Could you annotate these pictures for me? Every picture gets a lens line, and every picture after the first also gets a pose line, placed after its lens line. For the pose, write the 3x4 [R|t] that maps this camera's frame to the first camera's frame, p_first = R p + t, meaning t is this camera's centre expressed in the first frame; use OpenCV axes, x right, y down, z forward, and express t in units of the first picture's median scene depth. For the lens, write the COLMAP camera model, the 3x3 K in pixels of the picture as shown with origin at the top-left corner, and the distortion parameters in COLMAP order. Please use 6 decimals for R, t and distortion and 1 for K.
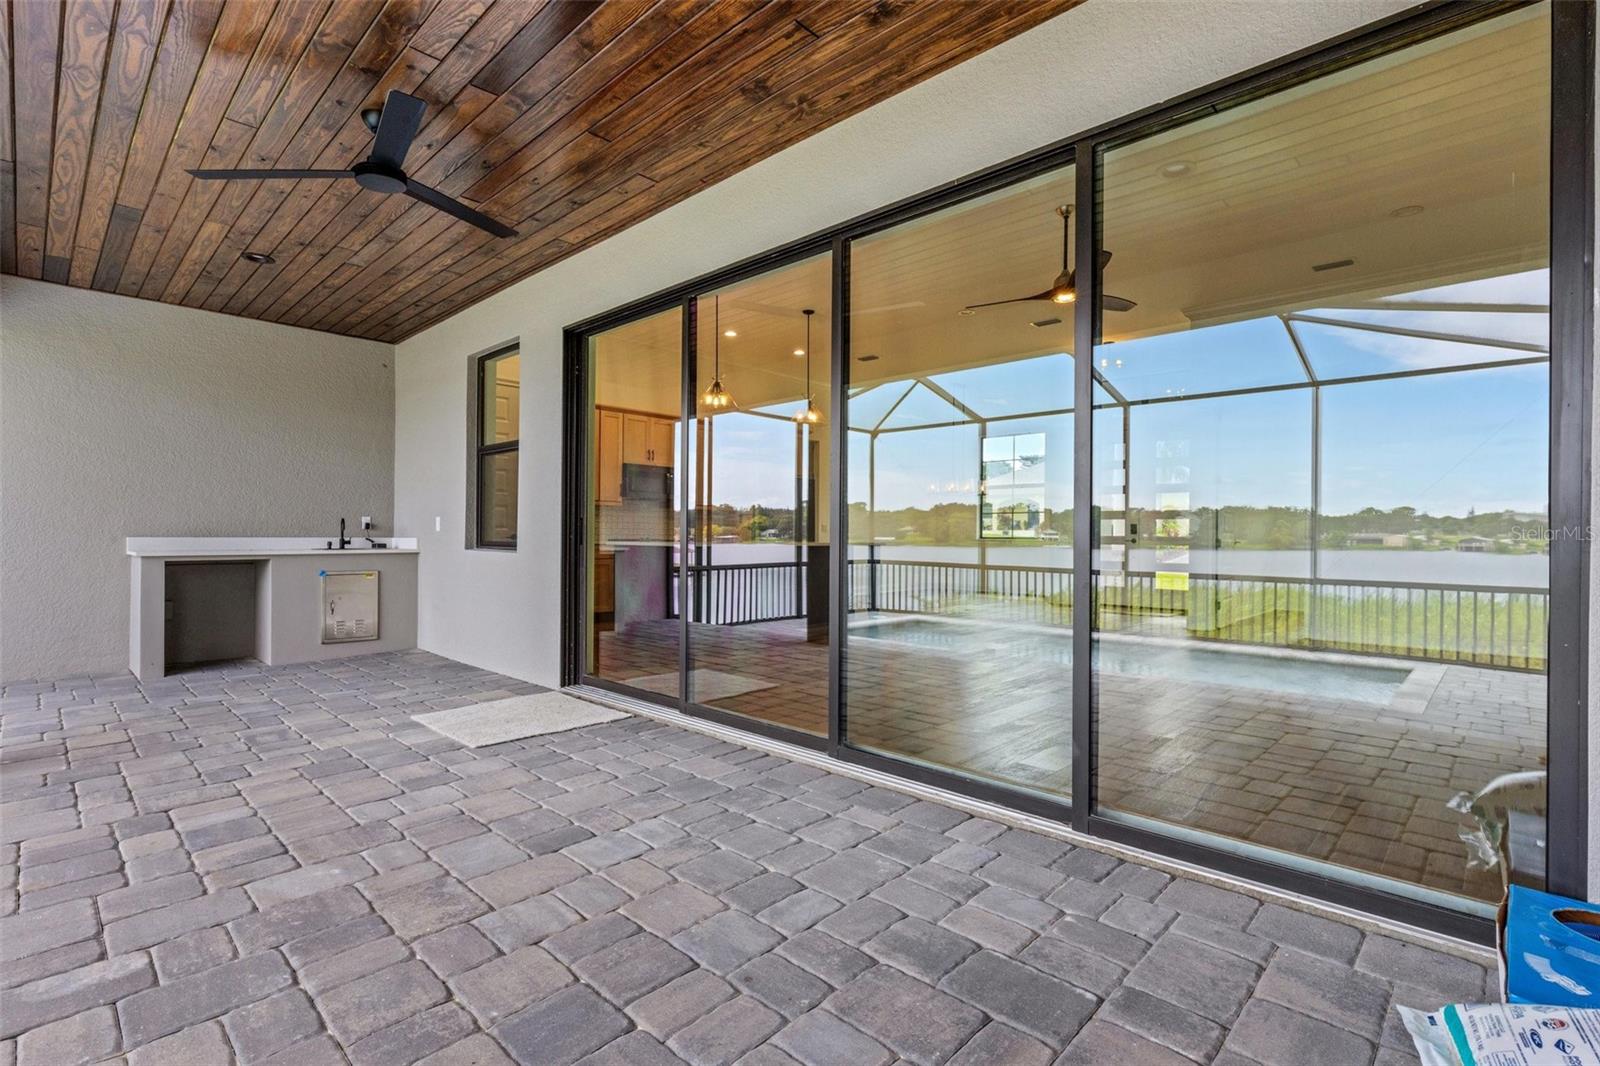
lens RADIAL K [[739.5, 0, 805.6], [0, 739.5, 538.1], [0, 0, 1]] dist [-0.007271, -0.000029]
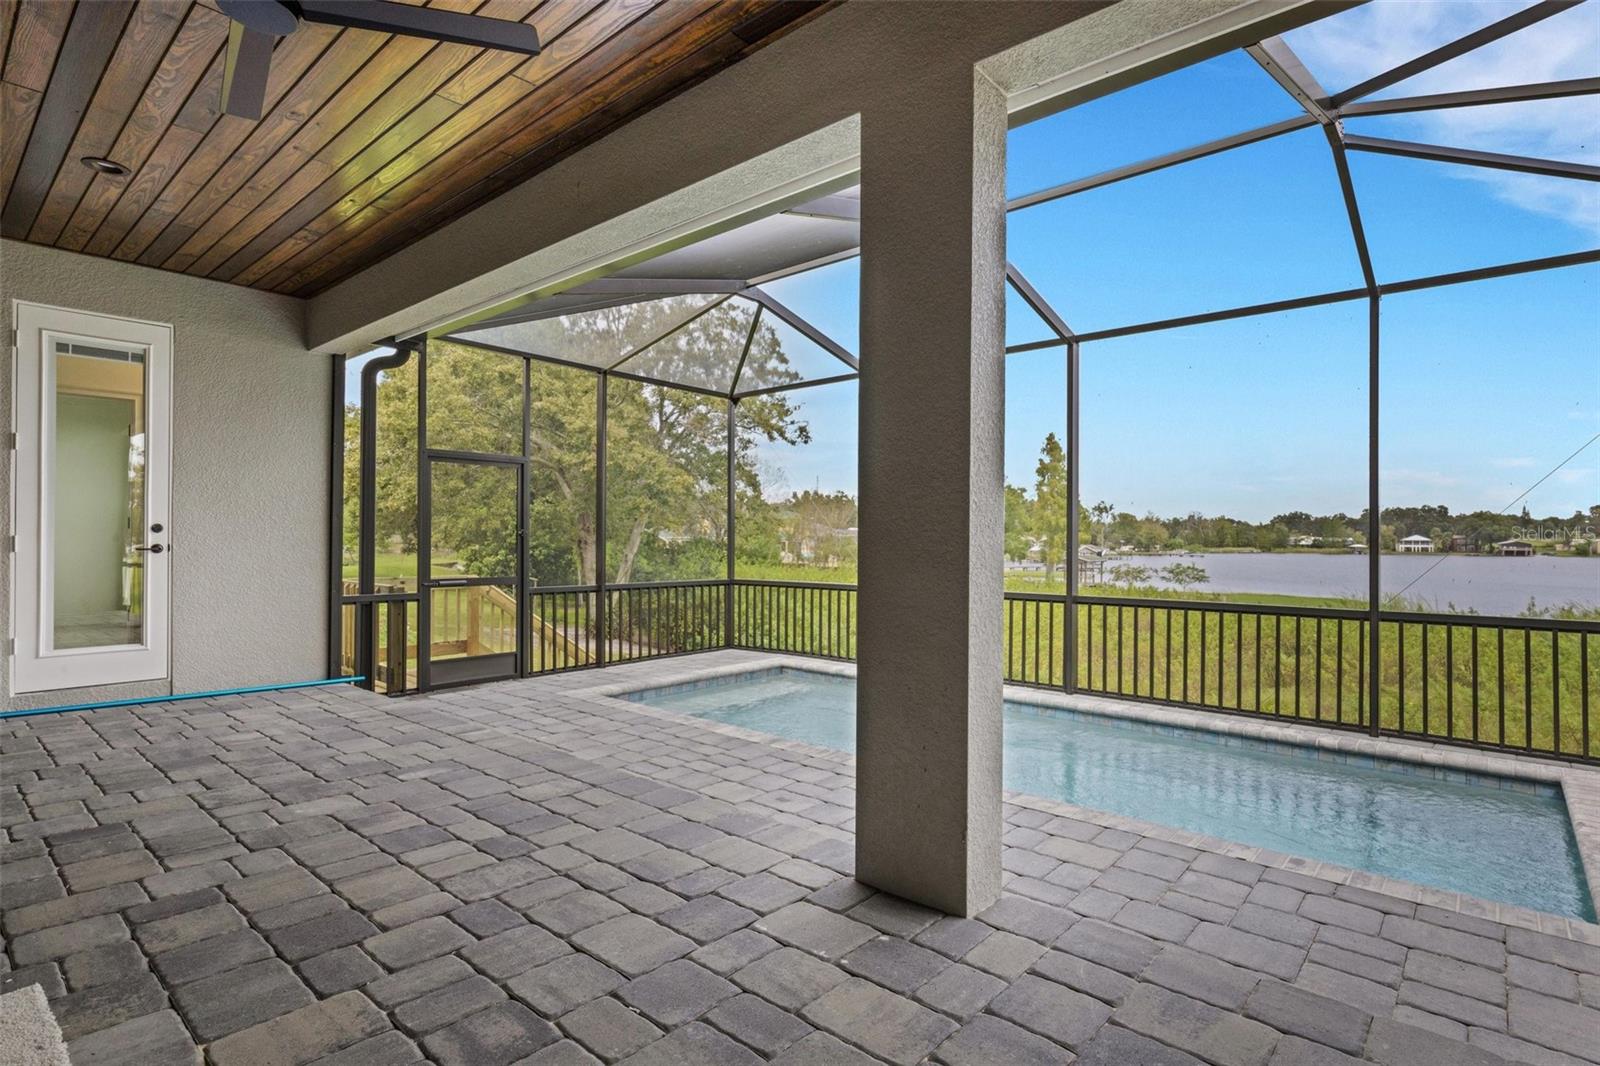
lens RADIAL K [[788.6, 0, 802.4], [0, 788.6, 537.0], [0, 0, 1]] dist [0.004512, 0.000381]
pose [[-0.999067, -0.013199, -0.041110, -1.409650], [-0.013291, 0.999910, 0.001961, -0.041559], [0.041080, 0.002505, -0.999153, 2.340691]]
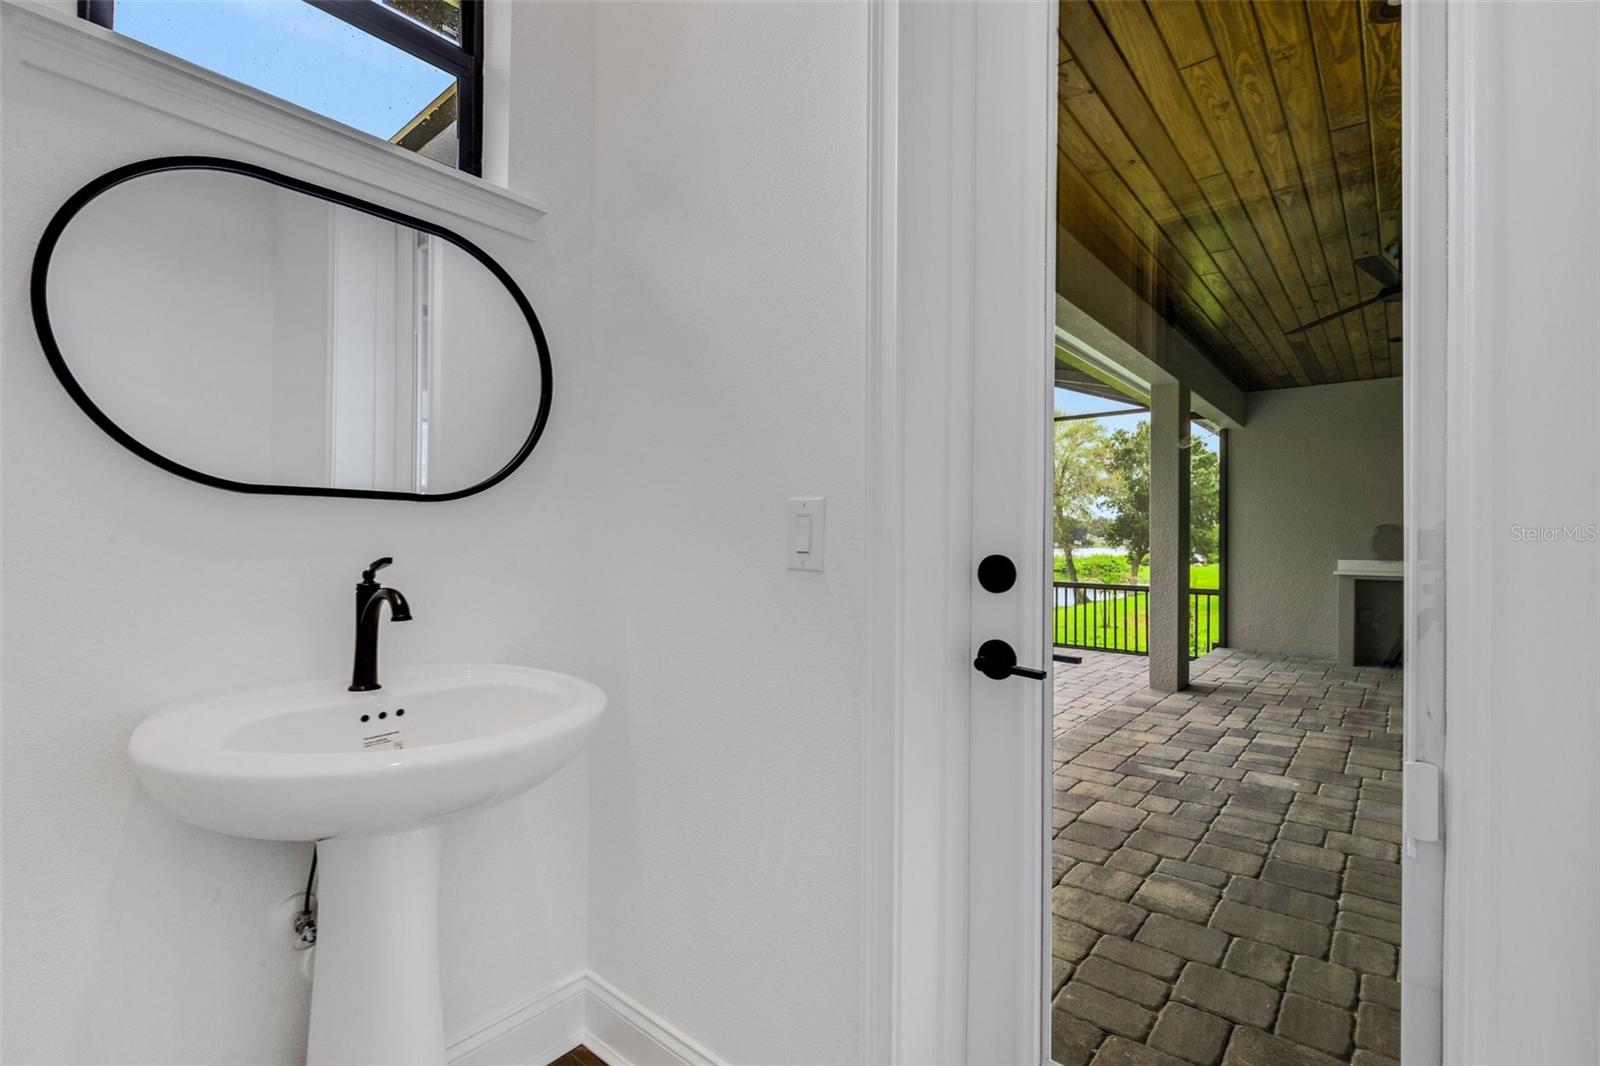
lens RADIAL K [[719.3, 0, 800.3], [0, 719.3, 537.5], [0, 0, 1]] dist [0.002998, -0.000151]
pose [[0.057869, -0.008283, -0.998290, 0.832937], [-0.006376, 0.999942, -0.008666, -0.059338], [0.998304, 0.006867, 0.057812, -0.160013]]
